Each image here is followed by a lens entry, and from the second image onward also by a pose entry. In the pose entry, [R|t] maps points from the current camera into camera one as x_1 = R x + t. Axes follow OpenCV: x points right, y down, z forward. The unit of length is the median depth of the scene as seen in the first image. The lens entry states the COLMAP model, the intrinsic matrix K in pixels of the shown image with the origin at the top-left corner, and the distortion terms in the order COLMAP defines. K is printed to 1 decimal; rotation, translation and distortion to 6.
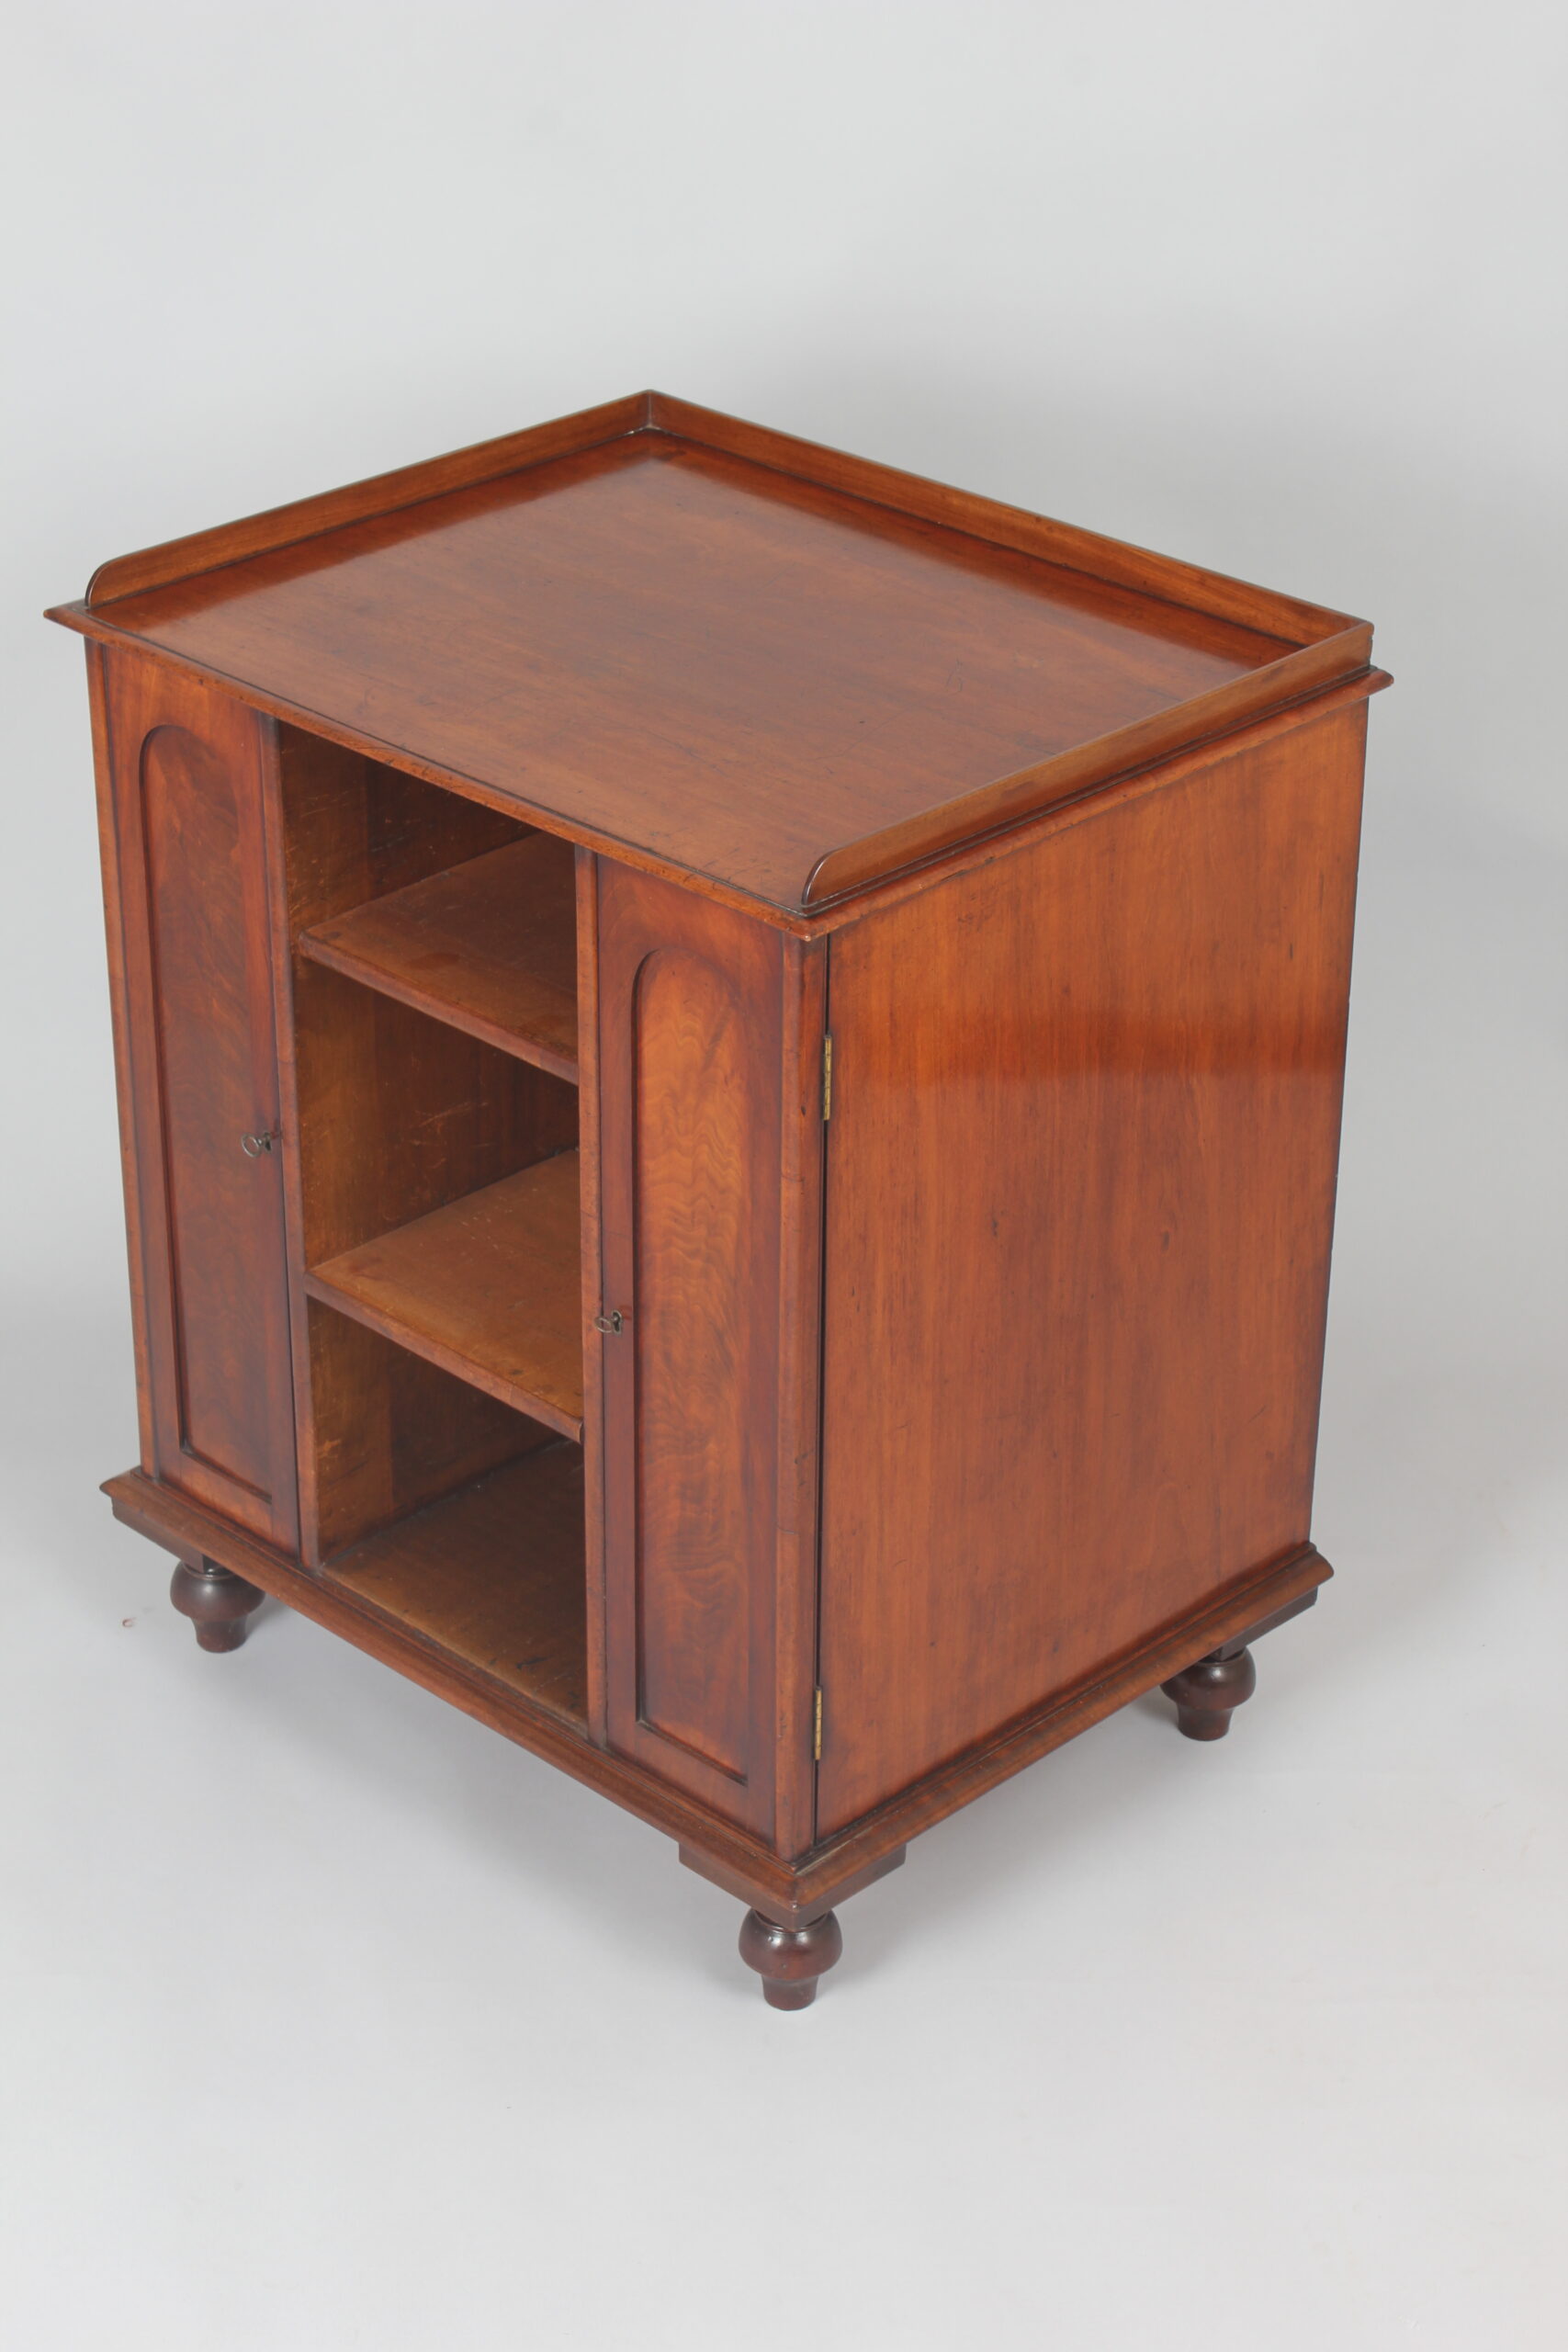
lens RADIAL K [[4595.6, 0, 784.0], [0, 4595.6, 1176.0], [0, 0, 1]] dist [-0.025905, -0.010738]
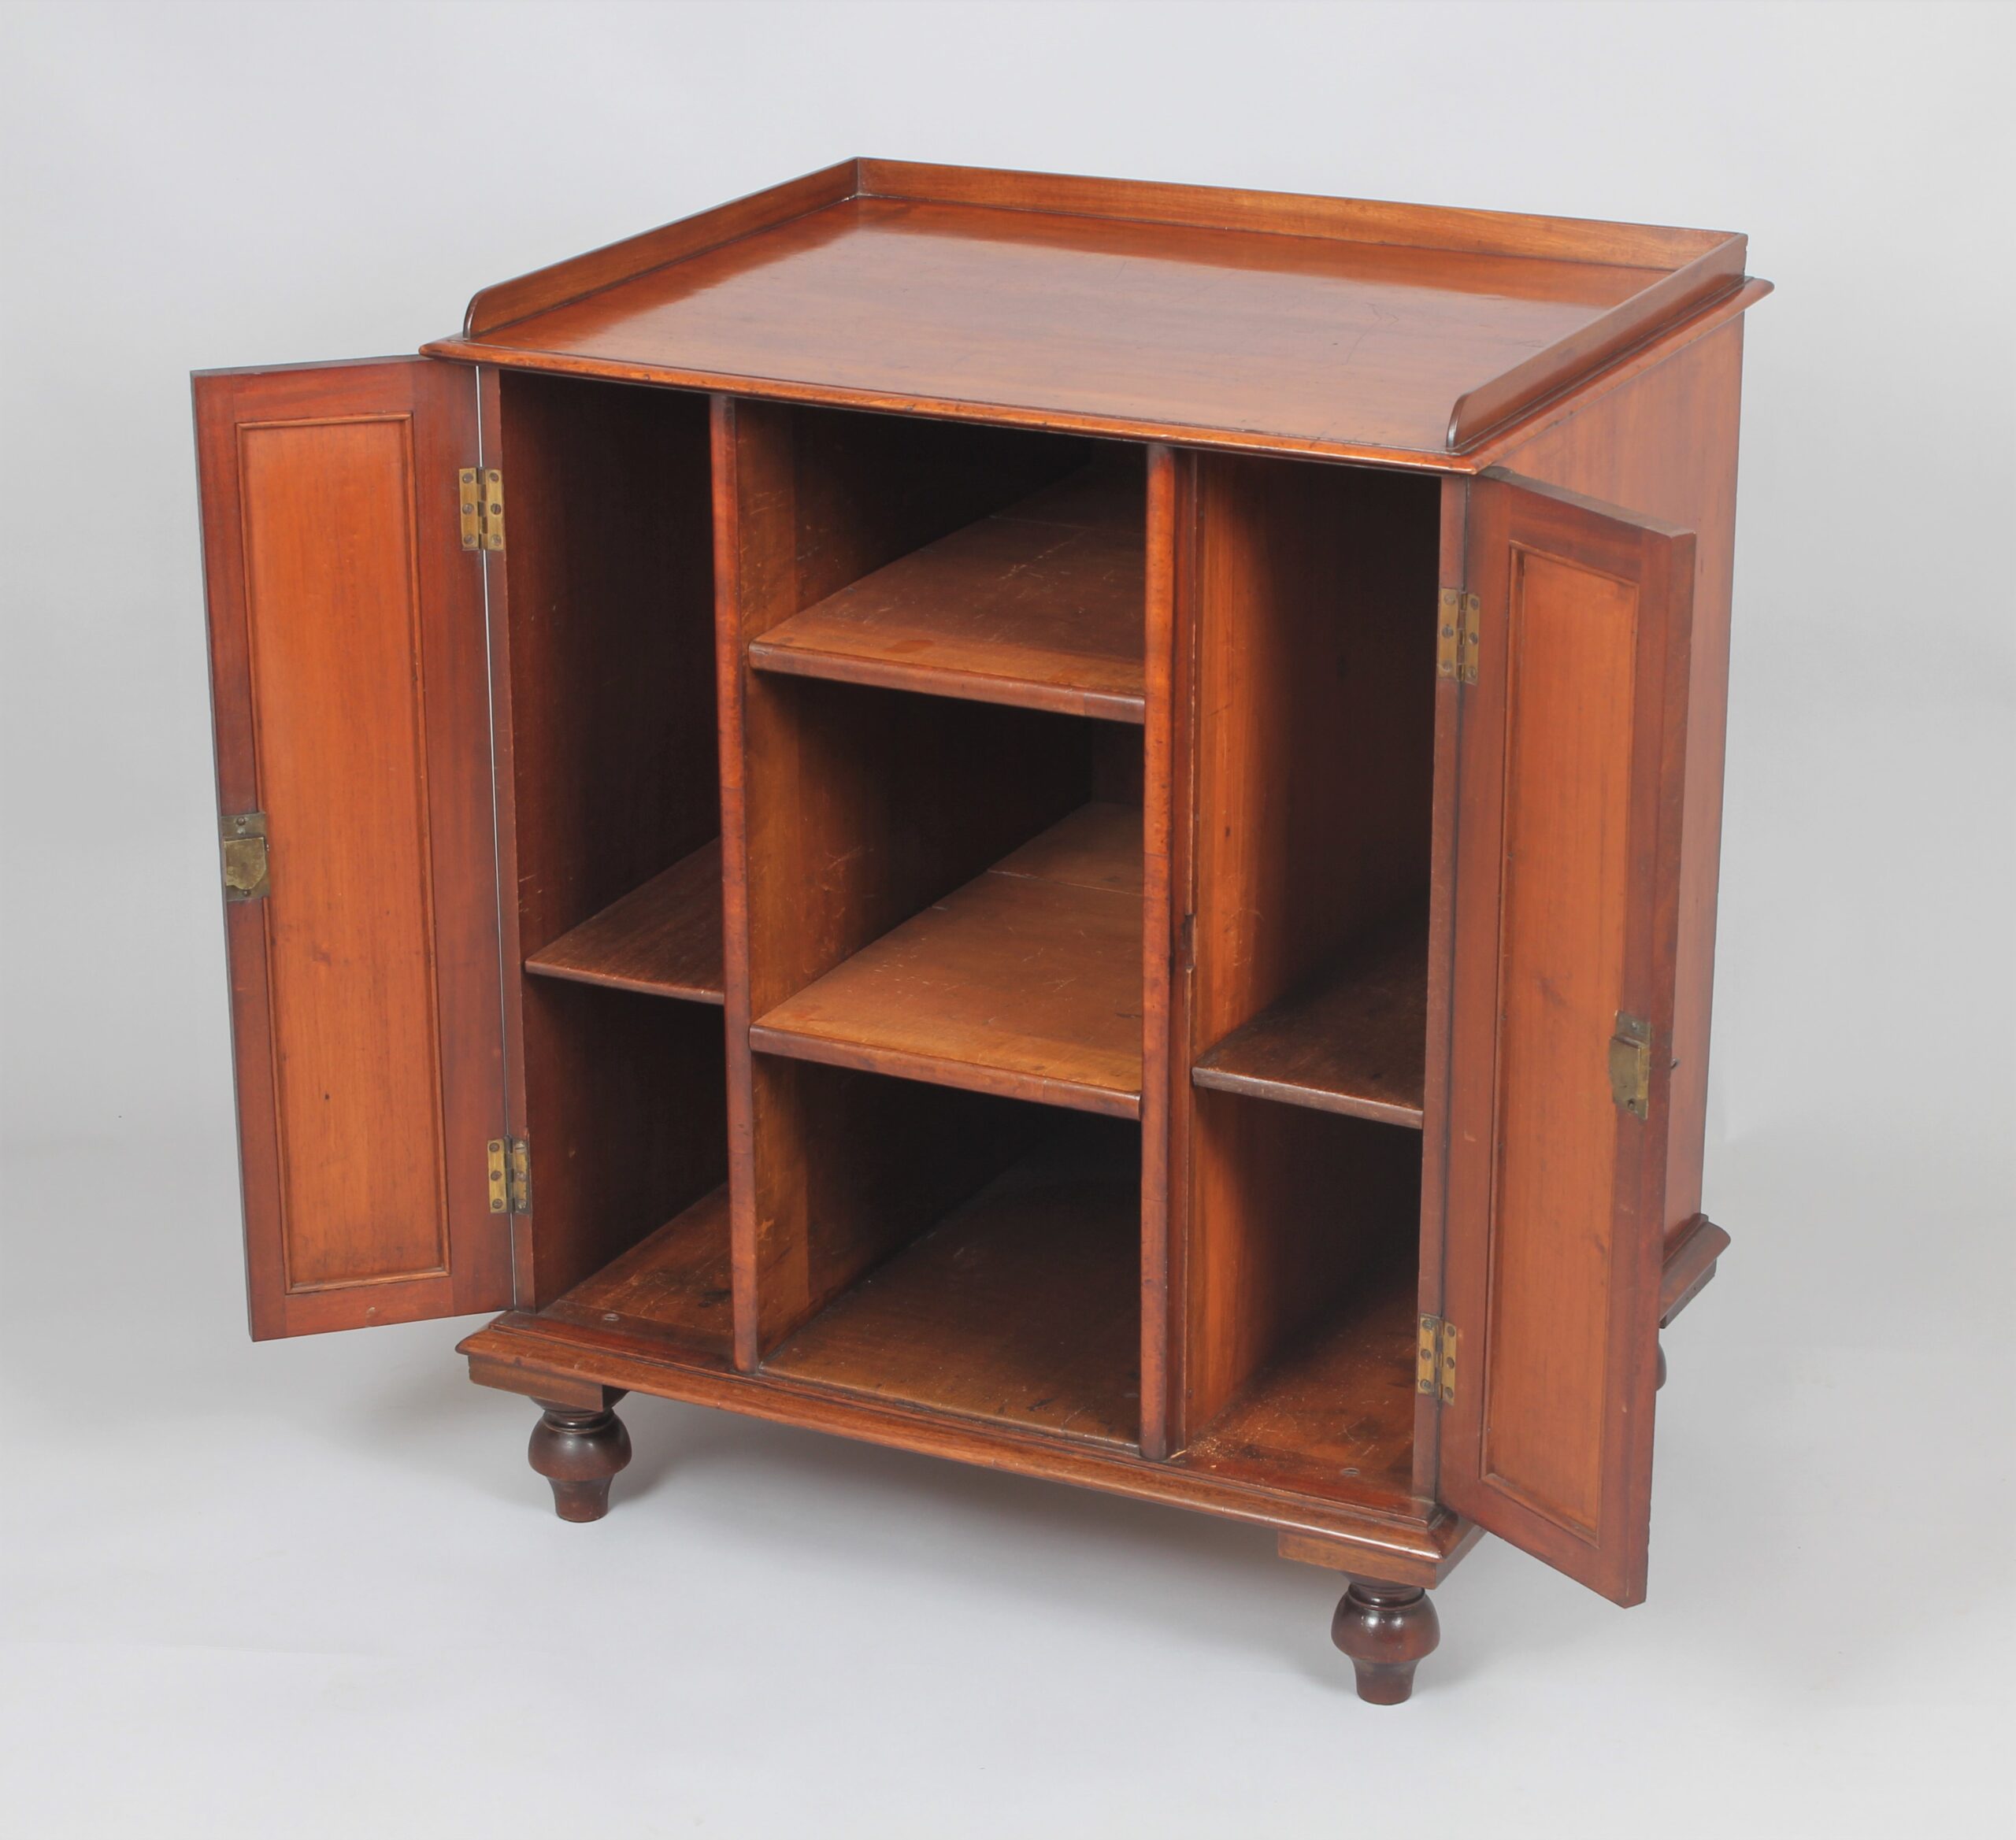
lens RADIAL K [[4861.5, 0, 1088.2], [0, 4861.5, 963.4], [0, 0, 1]] dist [-0.046630, 0.321076]
pose [[0.947234, -0.114670, 0.299331, -0.347615], [0.156577, 0.980358, -0.119927, 0.143793], [-0.279700, 0.160467, 0.946583, 0.038903]]
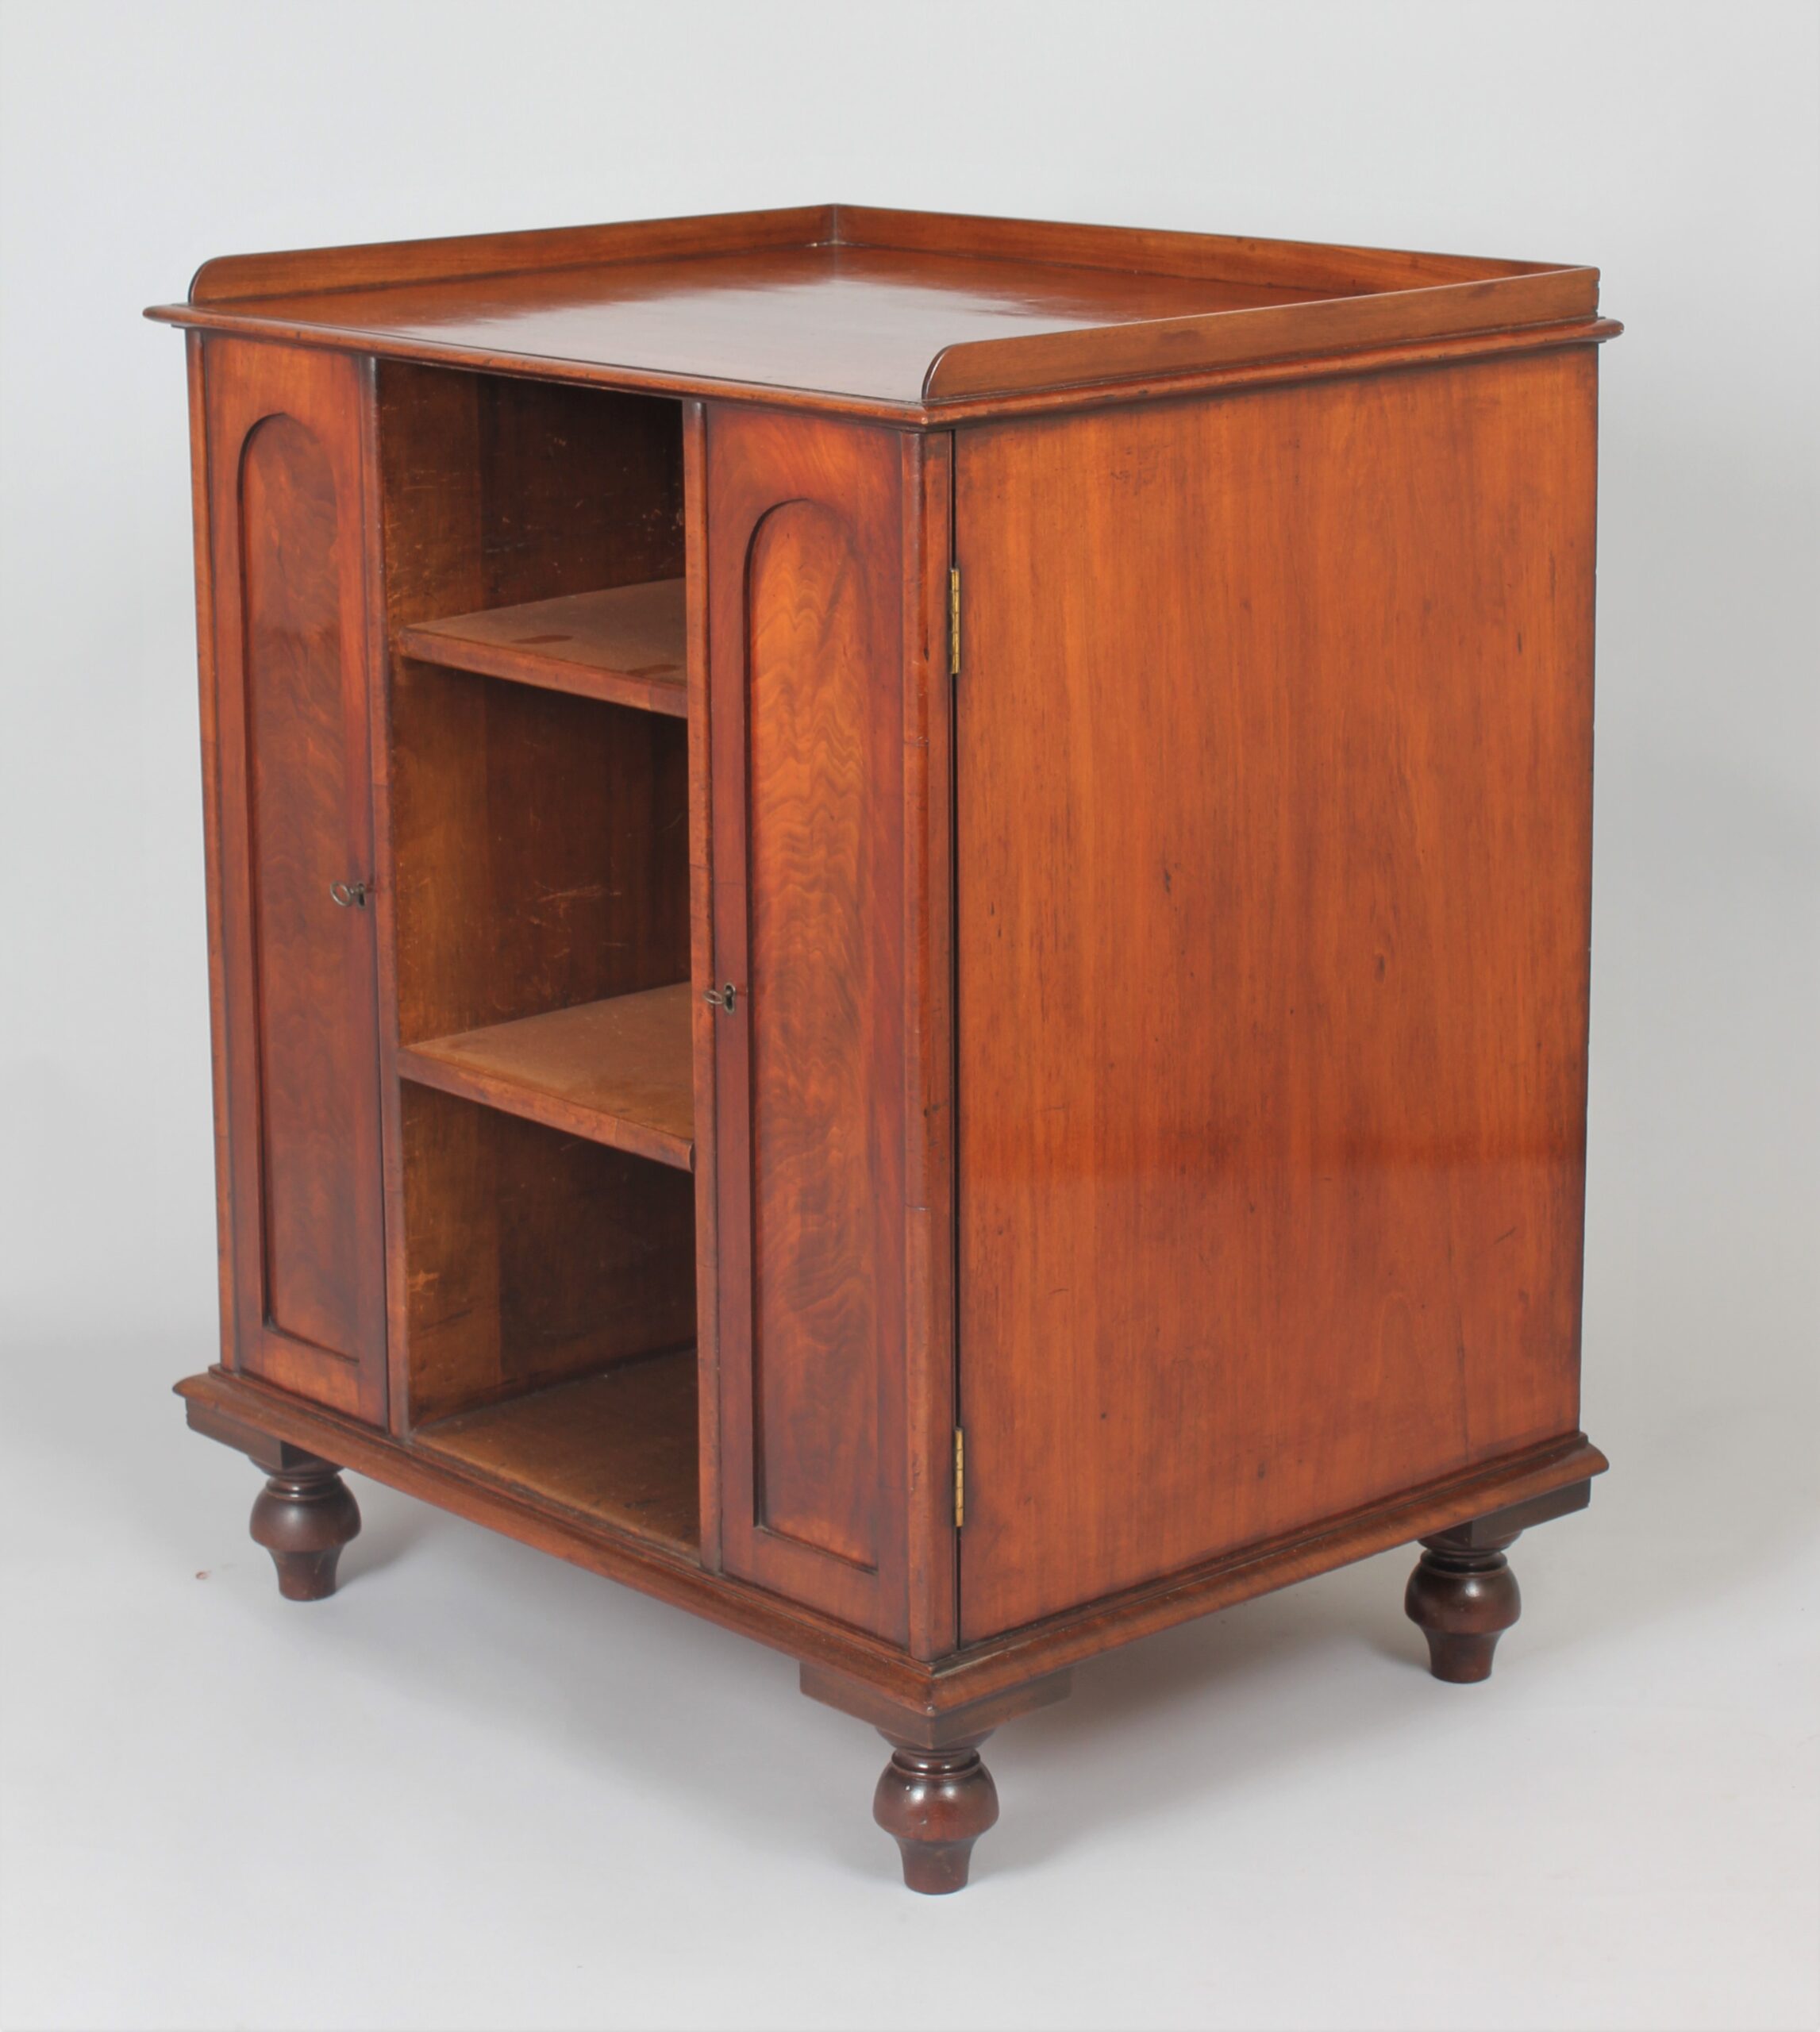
lens RADIAL K [[4884.4, 0, 915.5], [0, 4884.4, 680.9], [0, 0, 1]] dist [-0.057311, -0.014991]
pose [[0.998013, -0.002475, -0.062961, 0.053919], [-0.016765, 0.952783, -0.303189, 0.242041], [0.060739, 0.303642, 0.950848, 0.109528]]
